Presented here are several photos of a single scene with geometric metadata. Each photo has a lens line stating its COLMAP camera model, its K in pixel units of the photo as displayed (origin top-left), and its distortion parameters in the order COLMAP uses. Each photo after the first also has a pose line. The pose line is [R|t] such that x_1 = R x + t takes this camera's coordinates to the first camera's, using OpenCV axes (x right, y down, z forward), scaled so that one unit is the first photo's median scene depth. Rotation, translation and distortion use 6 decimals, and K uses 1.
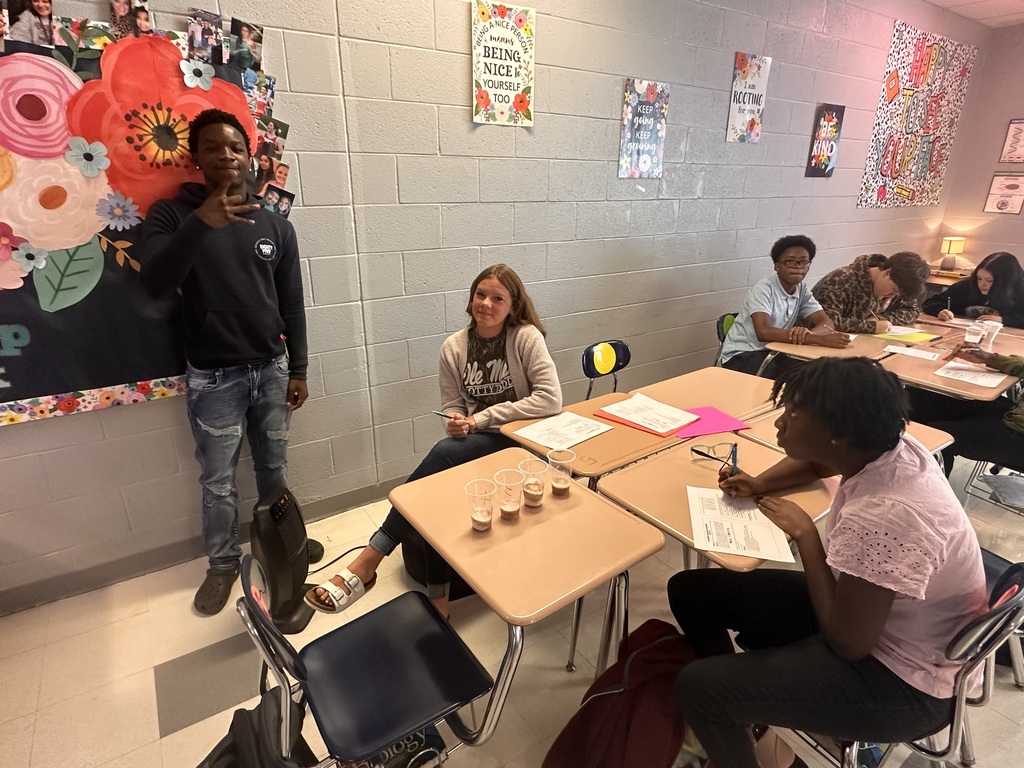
lens RADIAL K [[571.9, 0, 513.0], [0, 571.9, 388.2], [0, 0, 1]] dist [-0.000070, 0.000105]
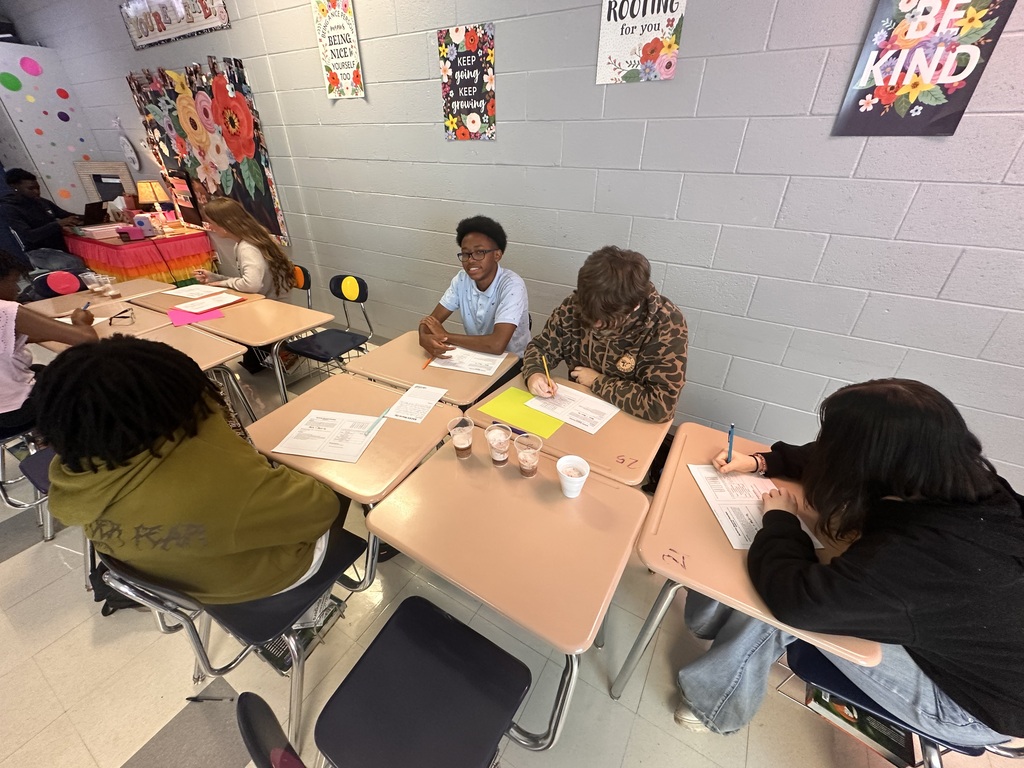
lens RADIAL K [[413.1, 0, 512.0], [0, 413.1, 388.2], [0, 0, 1]] dist [-0.001548, -0.000029]
pose [[0.408659, 0.462183, -0.787010, 1.242351], [-0.317574, 0.880423, 0.352139, -0.322215], [0.855654, 0.106030, 0.506570, 0.911151]]
